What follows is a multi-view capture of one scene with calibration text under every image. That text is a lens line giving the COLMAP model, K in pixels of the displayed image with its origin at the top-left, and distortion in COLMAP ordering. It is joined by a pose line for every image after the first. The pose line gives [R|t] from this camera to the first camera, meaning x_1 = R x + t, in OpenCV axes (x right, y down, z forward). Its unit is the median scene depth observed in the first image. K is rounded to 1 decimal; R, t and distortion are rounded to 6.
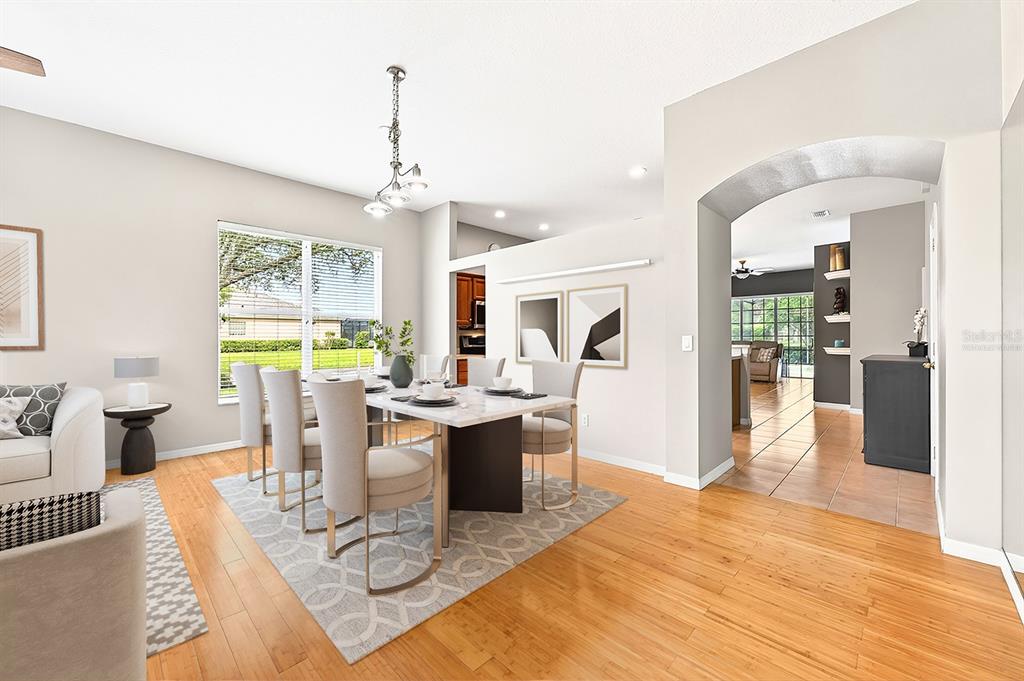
lens RADIAL K [[405.0, 0, 512.7], [0, 405.0, 339.8], [0, 0, 1]] dist [0.005495, 0.001456]
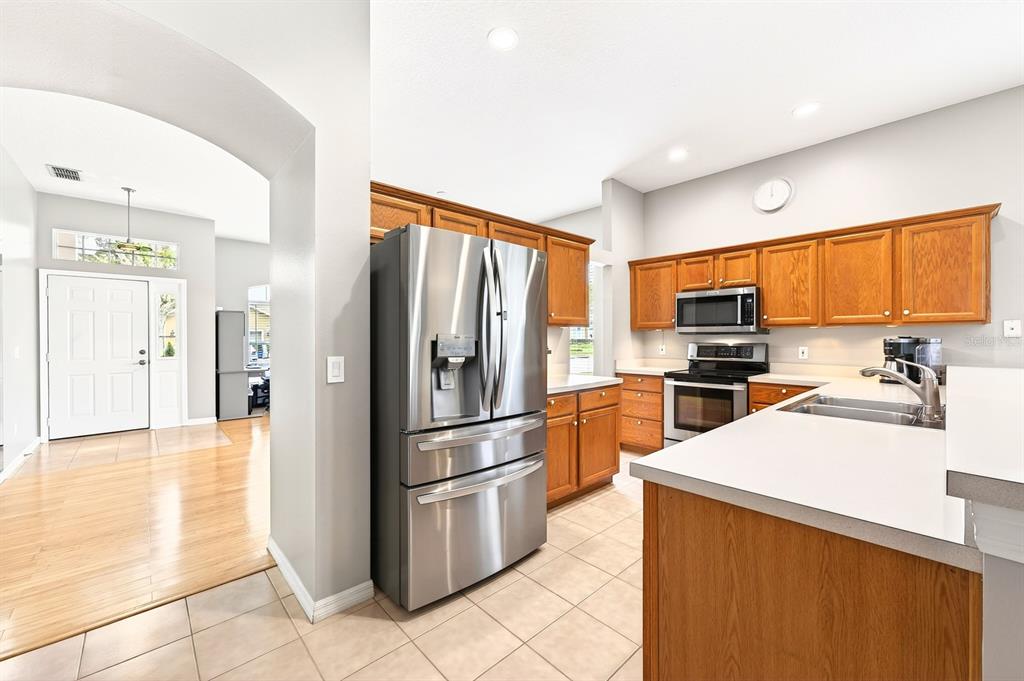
lens RADIAL K [[405.0, 0, 513.2], [0, 405.0, 338.4], [0, 0, 1]] dist [0.005495, 0.001456]
pose [[-0.056803, 0.013750, -0.998291, 1.901885], [-0.001571, 0.999903, 0.013862, -0.087510], [0.998384, 0.002356, -0.056776, 2.364649]]
